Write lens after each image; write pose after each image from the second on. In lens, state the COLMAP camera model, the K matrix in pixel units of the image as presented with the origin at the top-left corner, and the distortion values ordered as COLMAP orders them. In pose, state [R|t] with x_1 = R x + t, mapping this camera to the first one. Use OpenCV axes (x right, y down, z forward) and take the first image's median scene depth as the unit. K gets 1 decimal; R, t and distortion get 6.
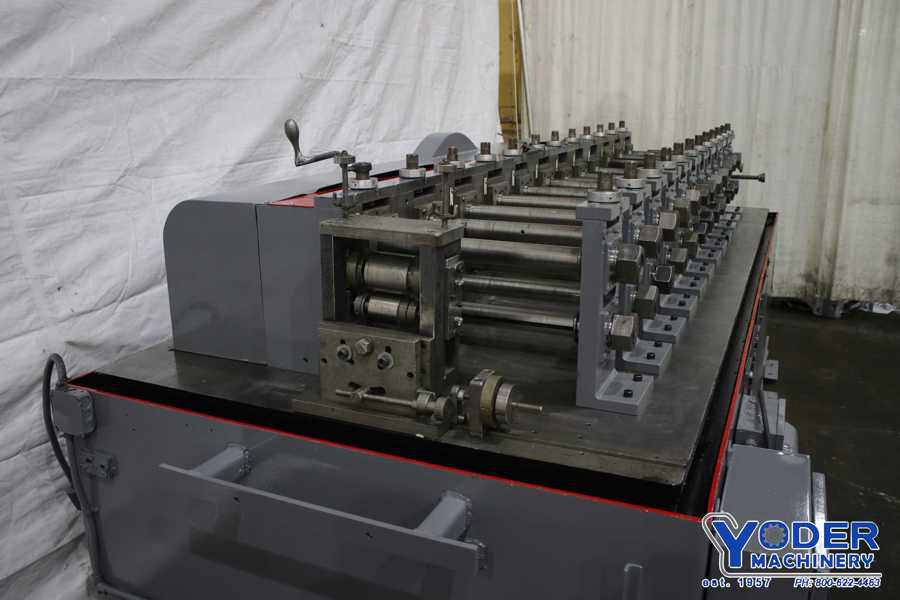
lens RADIAL K [[780.4, 0, 450.0], [0, 780.4, 300.0], [0, 0, 1]] dist [-0.165068, 0.150533]
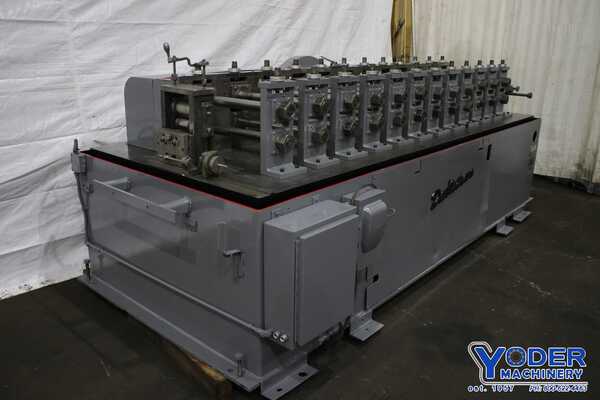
lens RADIAL K [[520.2, 0, 300.0], [0, 520.2, 200.0], [0, 0, 1]] dist [-0.165068, 0.150533]
pose [[0.958677, 0.109671, -0.262509, 0.468157], [-0.097915, 0.993533, 0.057497, 0.080000], [0.267117, -0.029417, 0.963215, -0.278146]]
